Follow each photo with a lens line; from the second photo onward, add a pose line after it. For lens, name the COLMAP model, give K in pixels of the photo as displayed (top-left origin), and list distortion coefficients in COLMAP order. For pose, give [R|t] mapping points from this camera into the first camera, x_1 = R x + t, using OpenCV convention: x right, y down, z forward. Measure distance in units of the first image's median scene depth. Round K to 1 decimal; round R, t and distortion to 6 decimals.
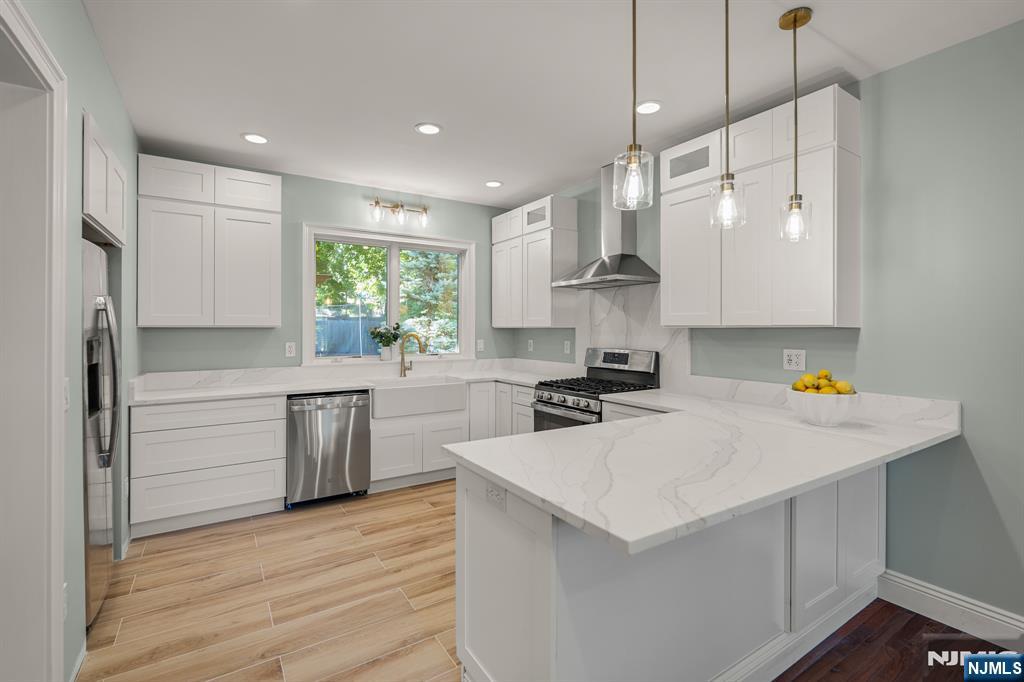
lens RADIAL K [[466.4, 0, 527.4], [0, 466.4, 325.4], [0, 0, 1]] dist [-0.001068, 0.001733]
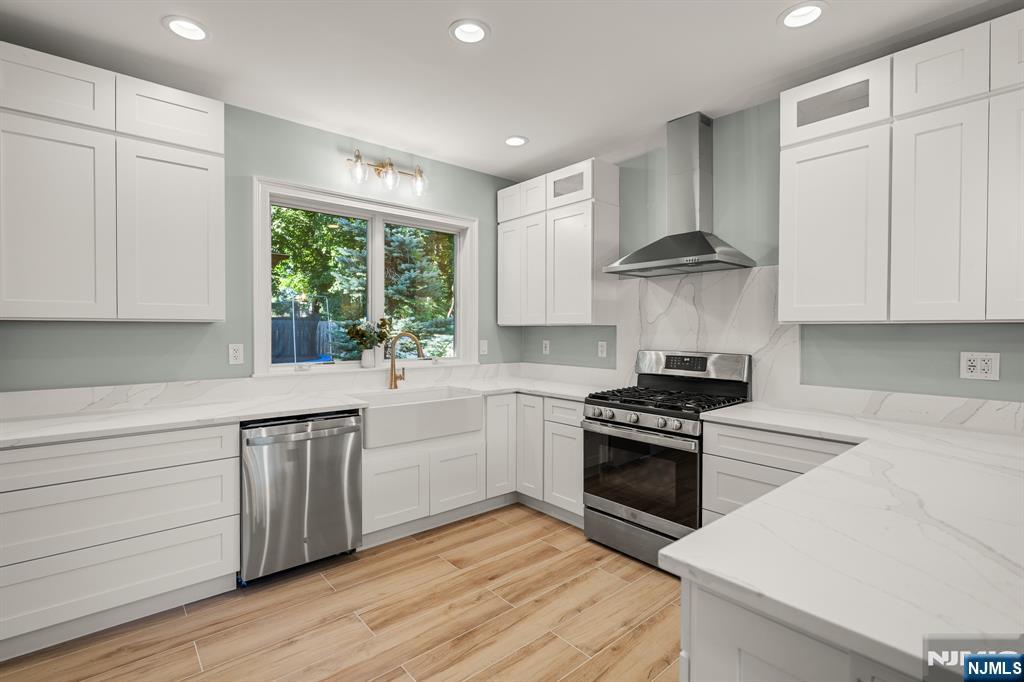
lens RADIAL K [[466.4, 0, 536.7], [0, 466.4, 335.2], [0, 0, 1]] dist [-0.001068, 0.001733]
pose [[0.987708, 0.001554, 0.156301, -0.181726], [-0.004317, 0.999840, 0.017339, 0.009660], [-0.156249, -0.017801, 0.987557, 0.246657]]
